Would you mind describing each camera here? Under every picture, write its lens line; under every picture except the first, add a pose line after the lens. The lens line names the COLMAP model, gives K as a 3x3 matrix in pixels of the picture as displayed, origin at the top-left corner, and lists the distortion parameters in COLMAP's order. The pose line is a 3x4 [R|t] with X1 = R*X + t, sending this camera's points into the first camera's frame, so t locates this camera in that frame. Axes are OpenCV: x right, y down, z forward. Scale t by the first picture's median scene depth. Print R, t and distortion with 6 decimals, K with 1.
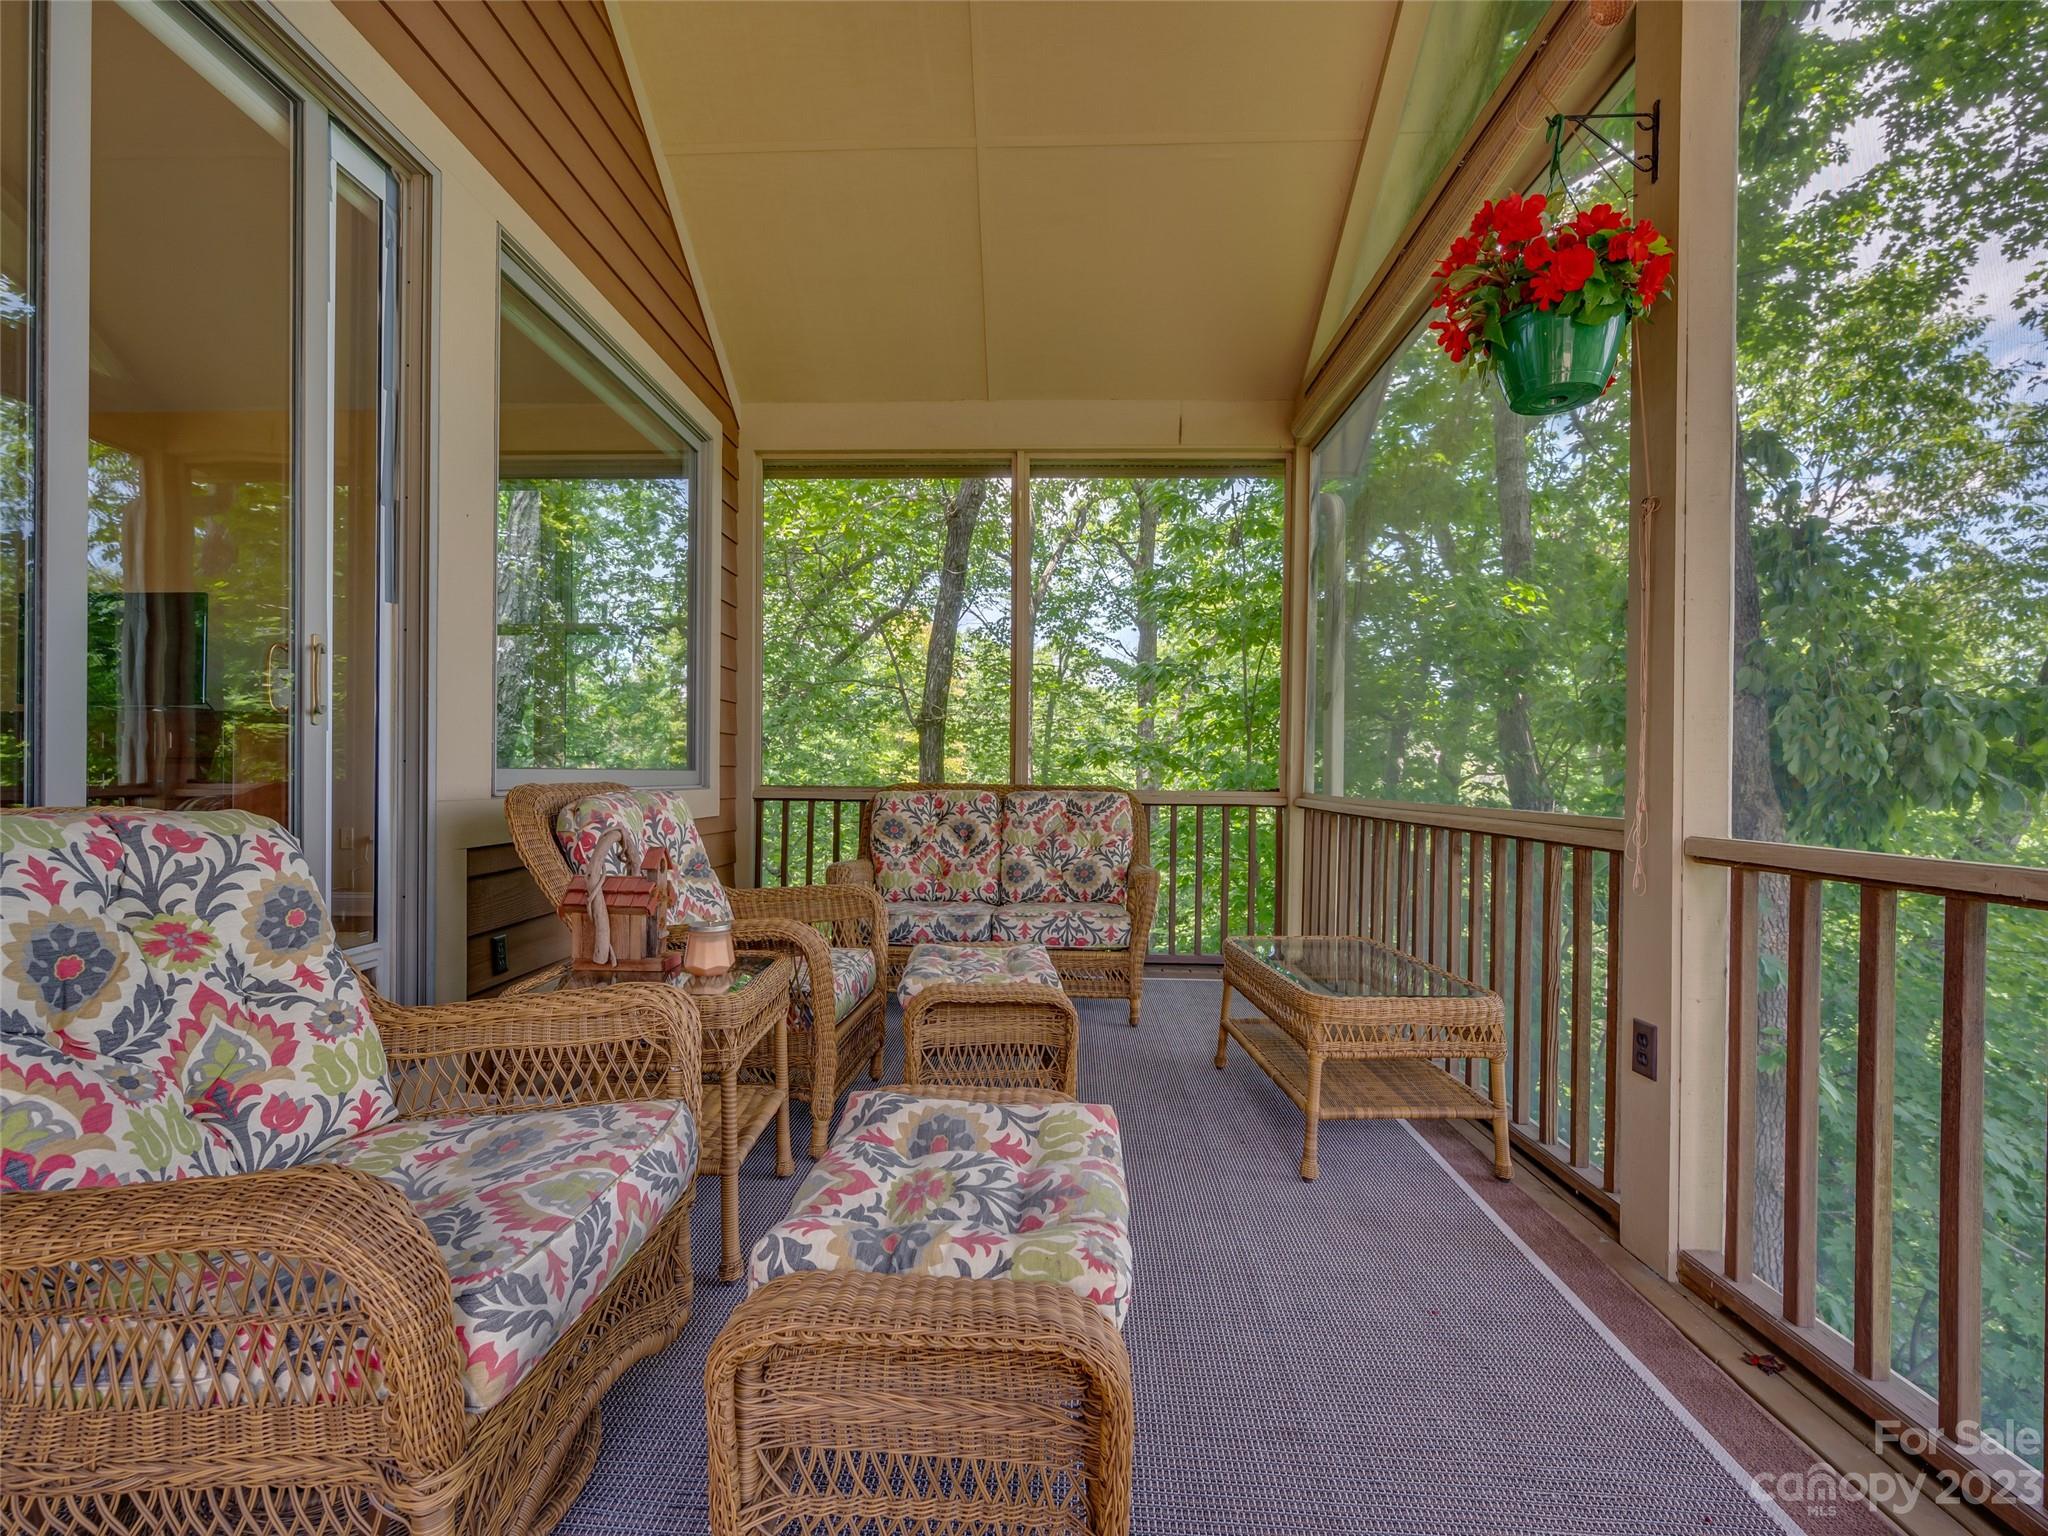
lens RADIAL K [[915.9, 0, 1016.8], [0, 915.9, 789.7], [0, 0, 1]] dist [-0.000056, 0.000164]
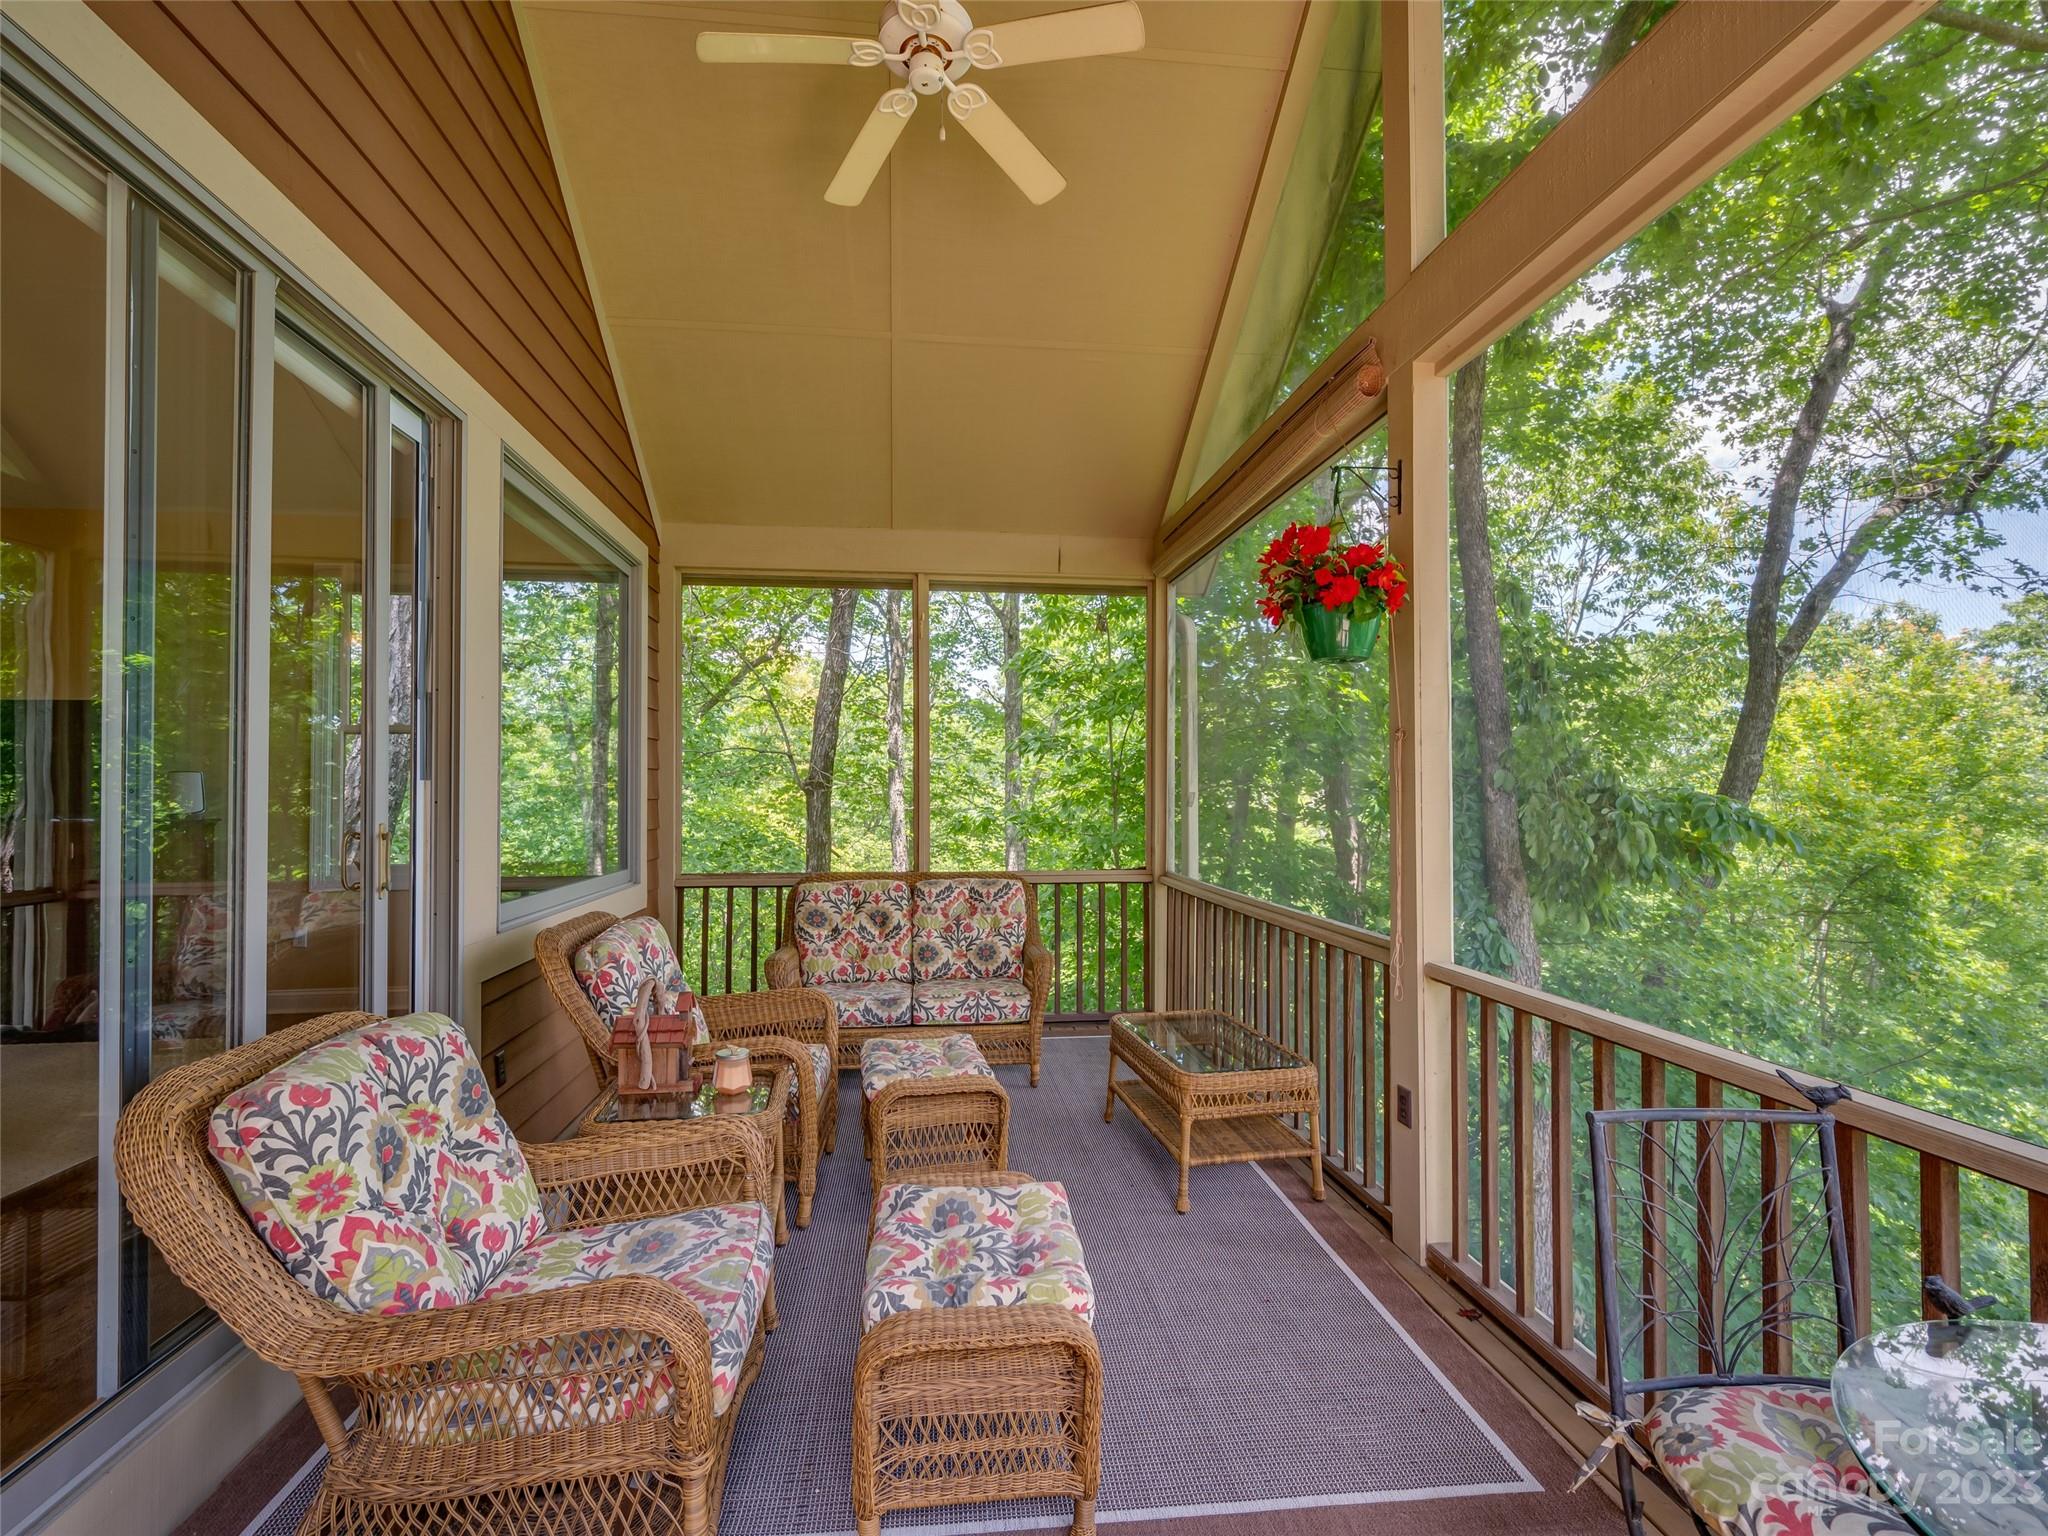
lens RADIAL K [[956.3, 0, 1017.5], [0, 956.3, 779.3], [0, 0, 1]] dist [0.001511, -0.000714]
pose [[0.986854, -0.008874, 0.161372, -0.163509], [0.011408, 0.999826, -0.014783, -0.222555], [-0.161213, 0.016429, 0.986783, -0.412494]]
